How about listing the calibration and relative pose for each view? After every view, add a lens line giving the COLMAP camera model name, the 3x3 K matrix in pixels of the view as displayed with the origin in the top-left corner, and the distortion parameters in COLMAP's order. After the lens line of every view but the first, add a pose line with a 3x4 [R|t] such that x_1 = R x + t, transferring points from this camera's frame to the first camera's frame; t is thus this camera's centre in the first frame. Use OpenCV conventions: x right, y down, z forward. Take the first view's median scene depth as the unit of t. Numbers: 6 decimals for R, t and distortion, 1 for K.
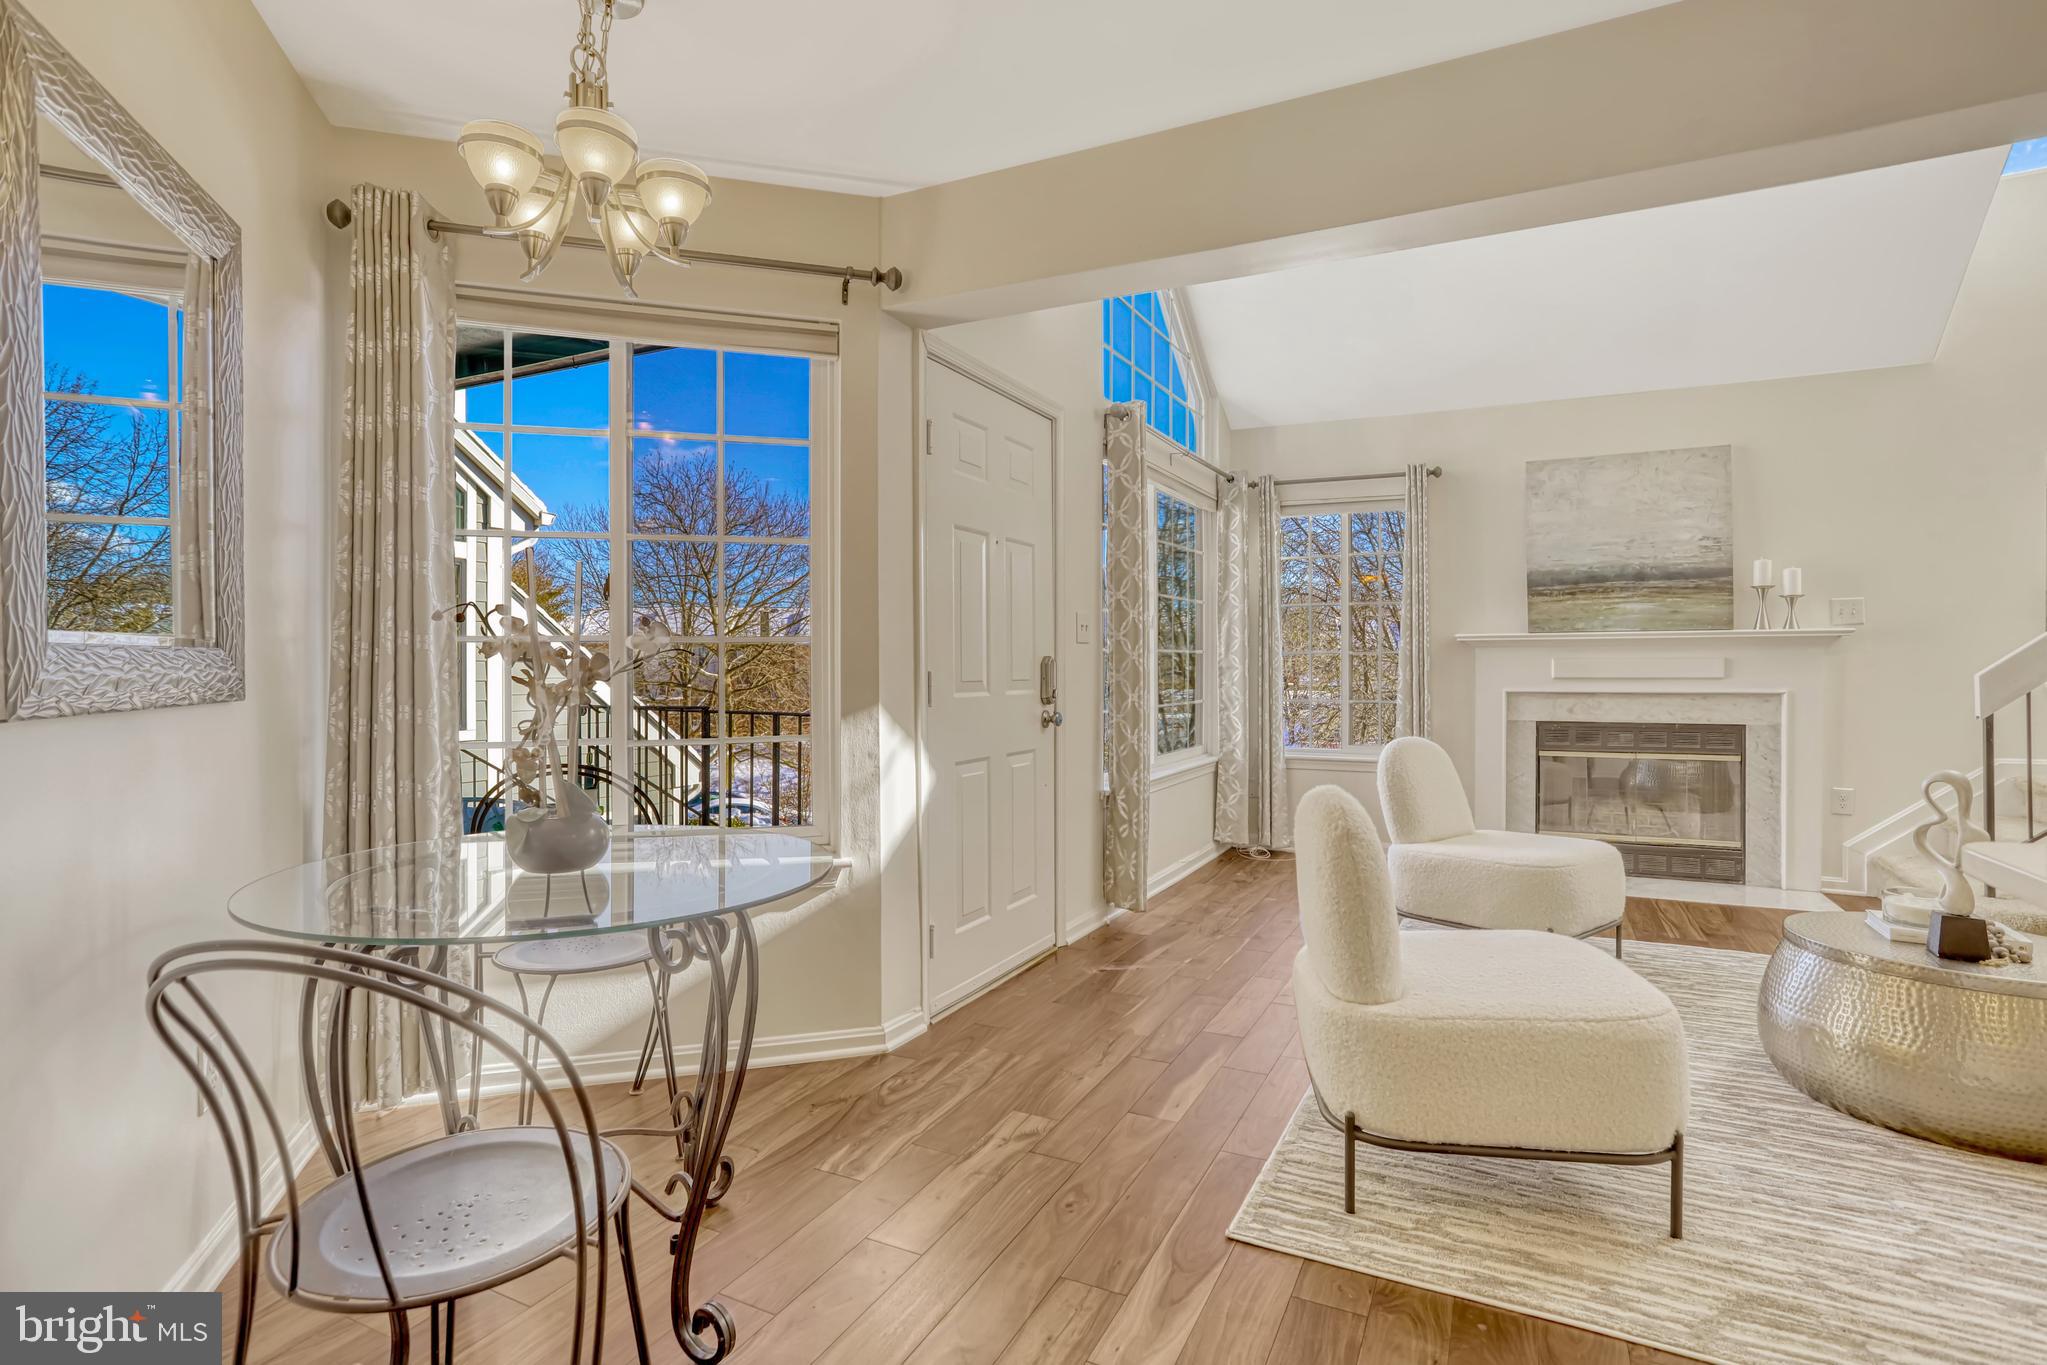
lens RADIAL K [[1022.0, 0, 1036.3], [0, 1022.0, 663.3], [0, 0, 1]] dist [-0.051835, 0.042843]
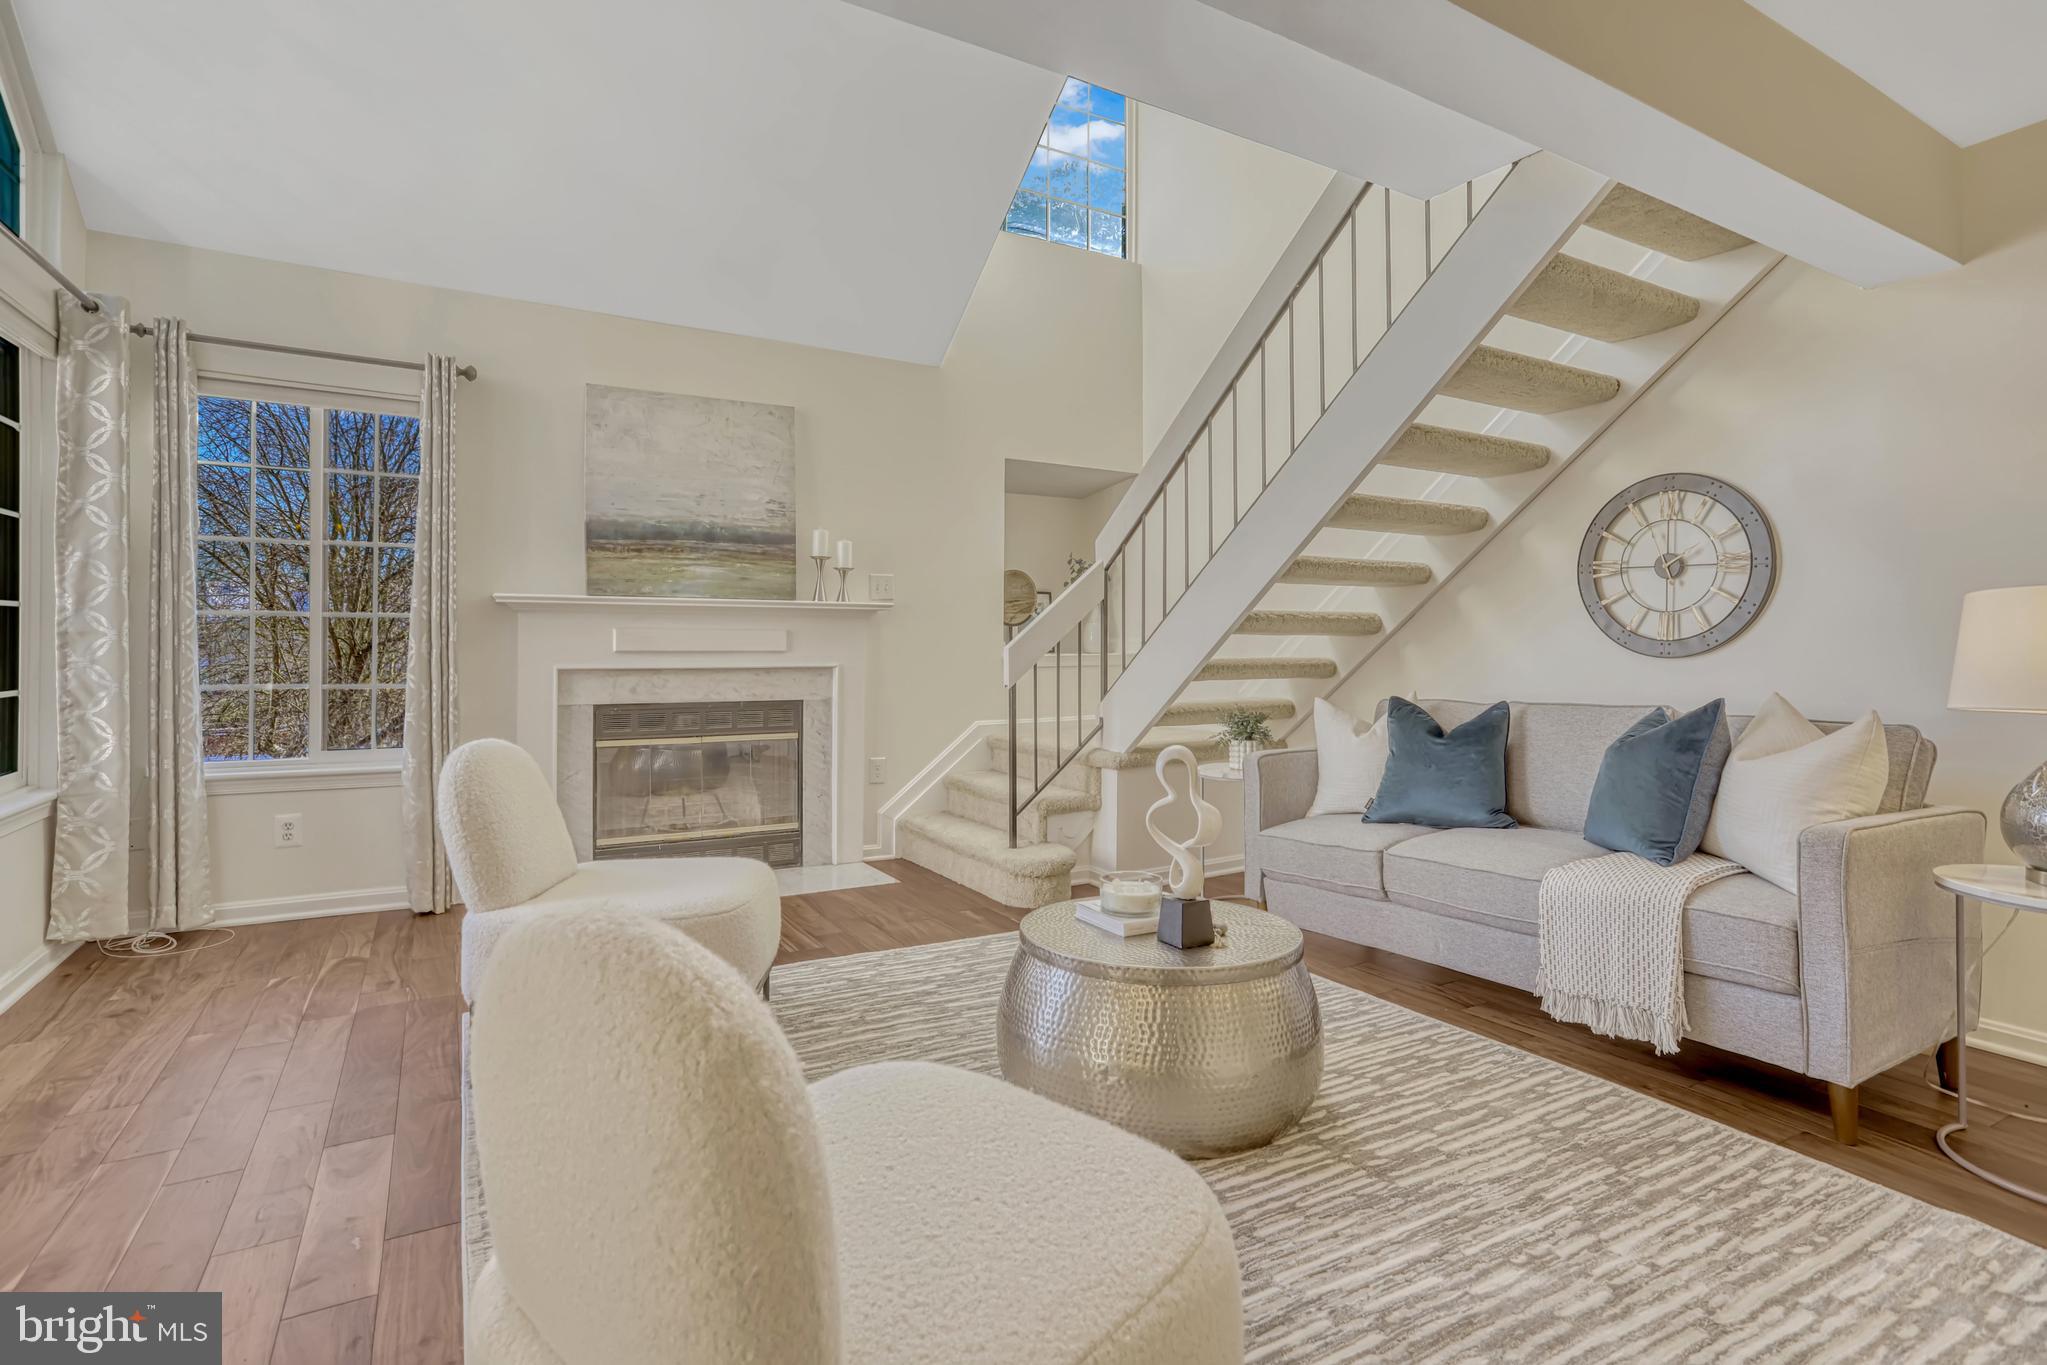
lens RADIAL K [[1007.0, 0, 1020.5], [0, 1007.0, 648.9], [0, 0, 1]] dist [-0.045112, 0.033260]
pose [[0.562190, 0.003220, 0.827002, 0.025744], [-0.009242, 0.999954, 0.002389, 0.007793], [-0.826956, -0.008986, 0.562195, 0.285669]]
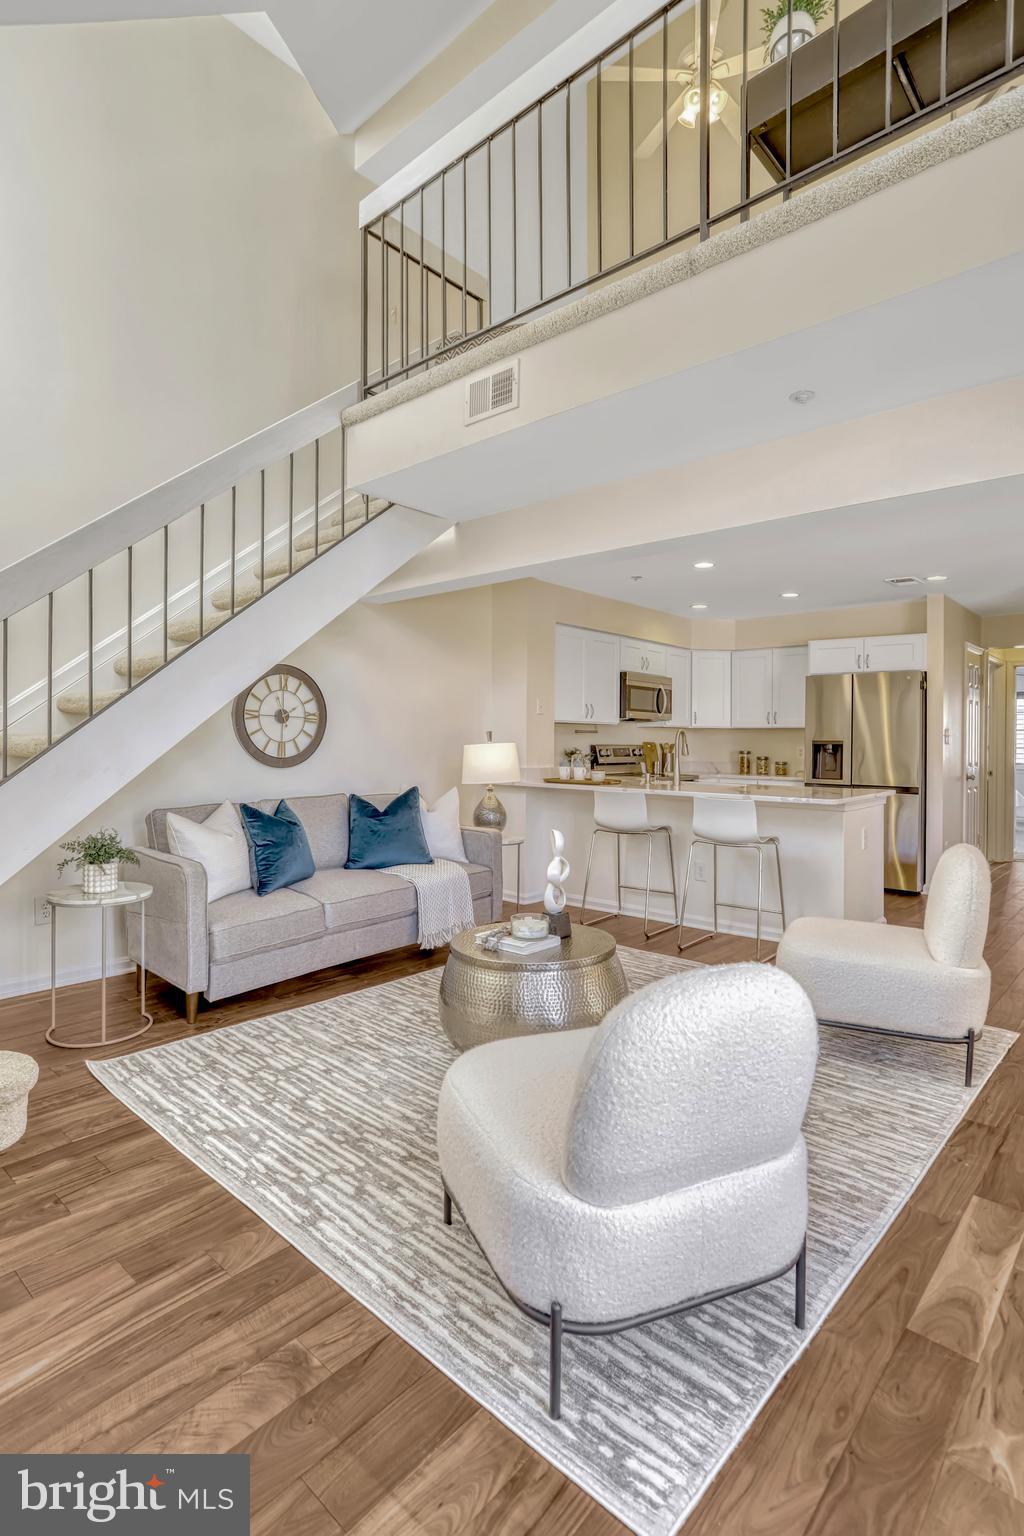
lens RADIAL K [[766.9, 0, 516.8], [0, 766.9, 746.6], [0, 0, 1]] dist [-0.051835, 0.042843]
pose [[-0.959443, -0.006369, 0.281832, 0.291766], [-0.005743, 0.999979, 0.003048, -0.016553], [-0.281845, 0.001305, -0.959459, 1.072044]]
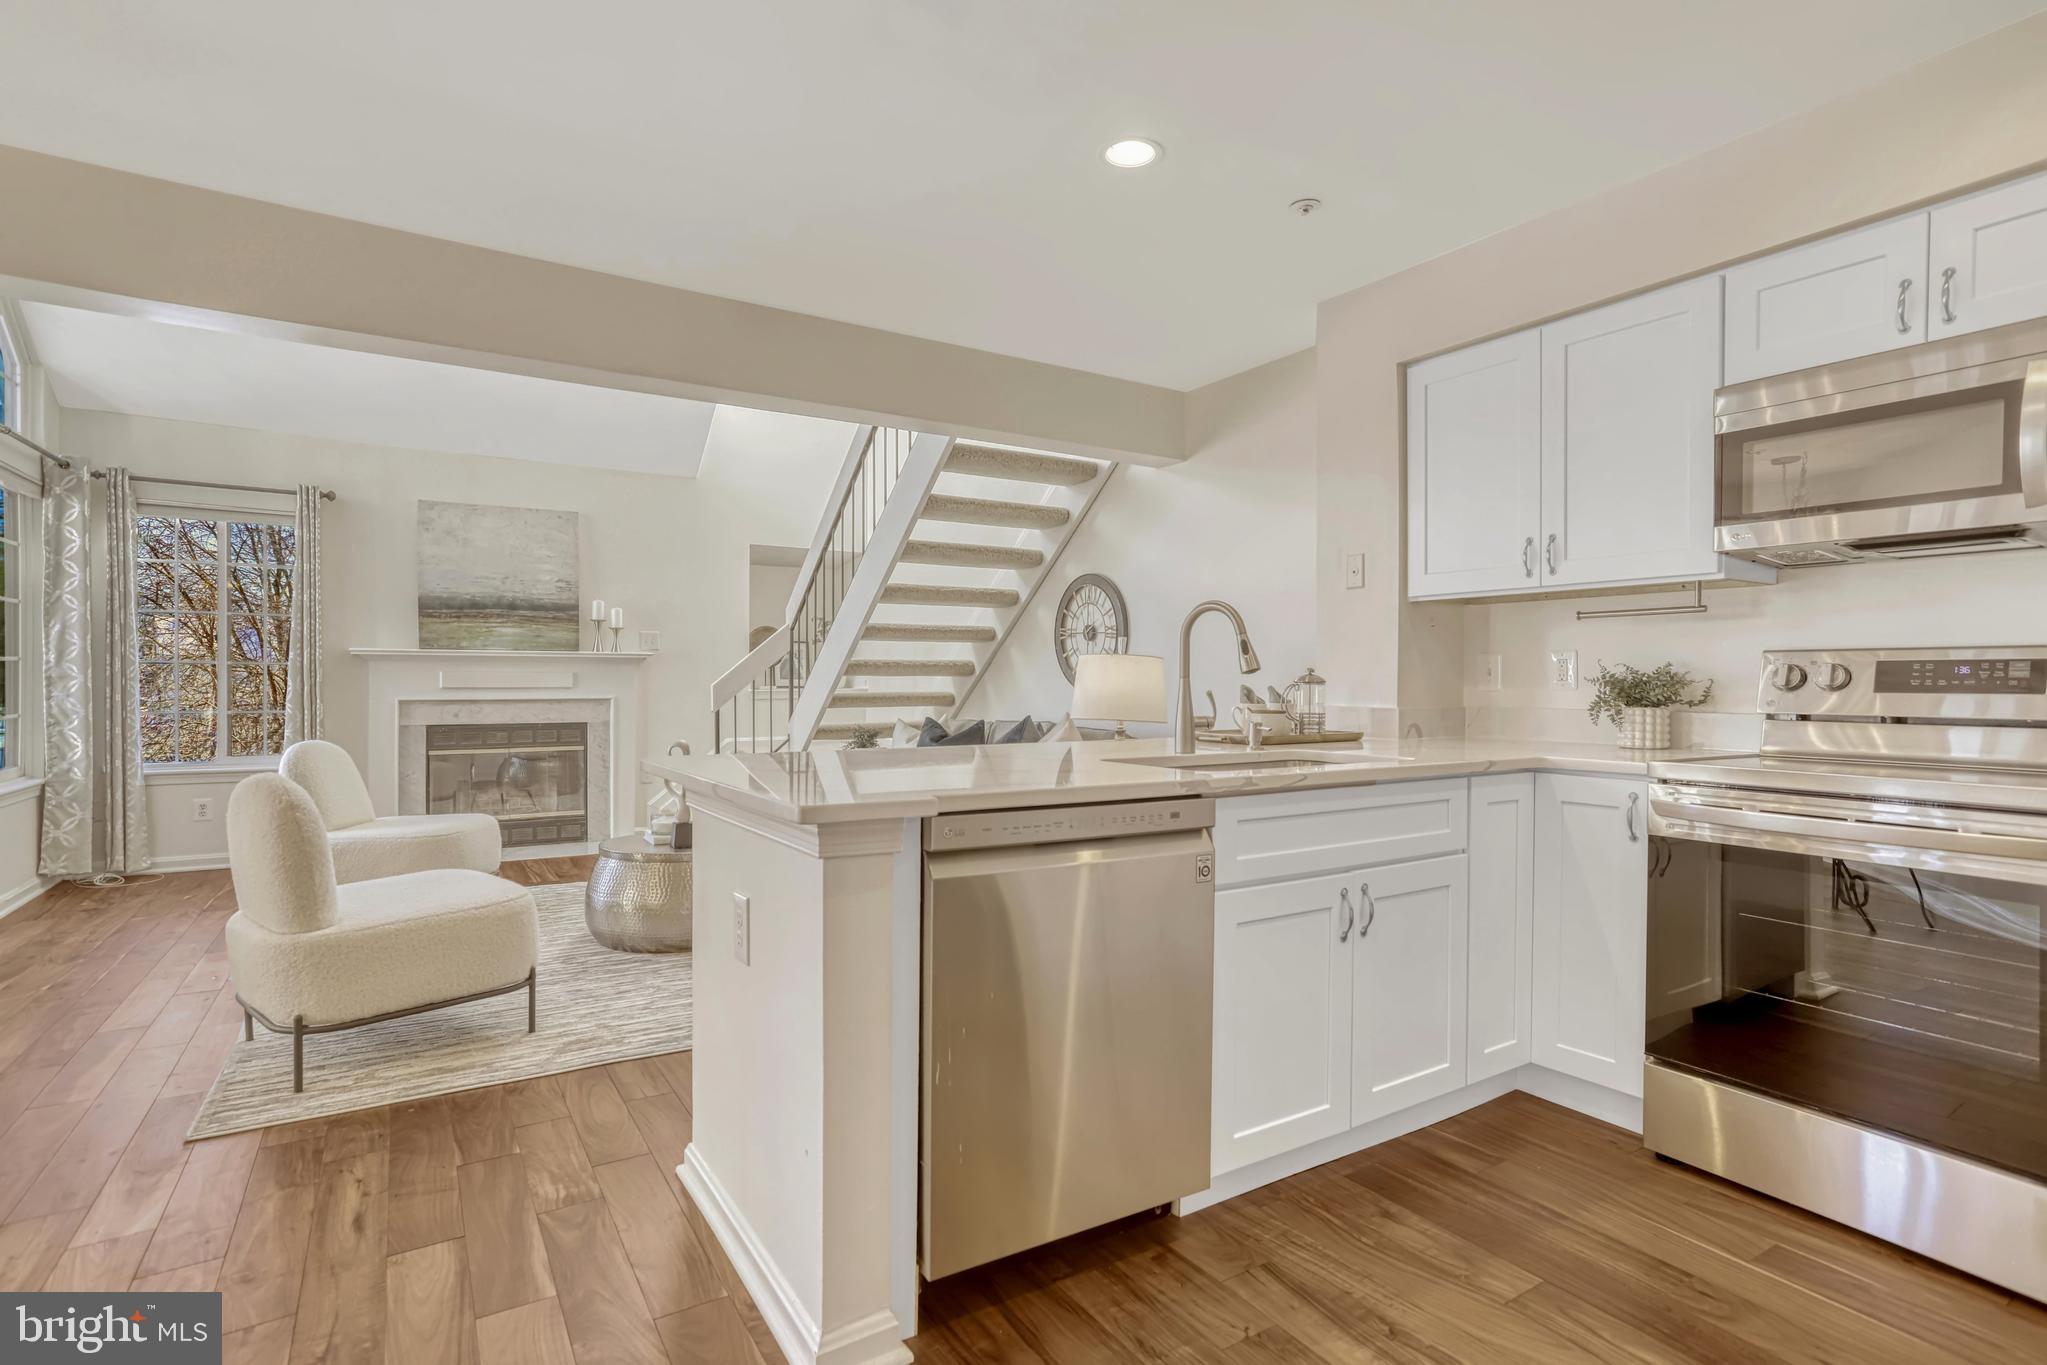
lens RADIAL K [[981.5, 0, 980.7], [0, 981.5, 686.9], [0, 0, 1]] dist [-0.029049, 0.030687]
pose [[0.552079, -0.001579, 0.833791, -0.092757], [-0.007342, 0.999950, 0.006755, 0.001137], [-0.833760, -0.009851, 0.552039, -0.157251]]
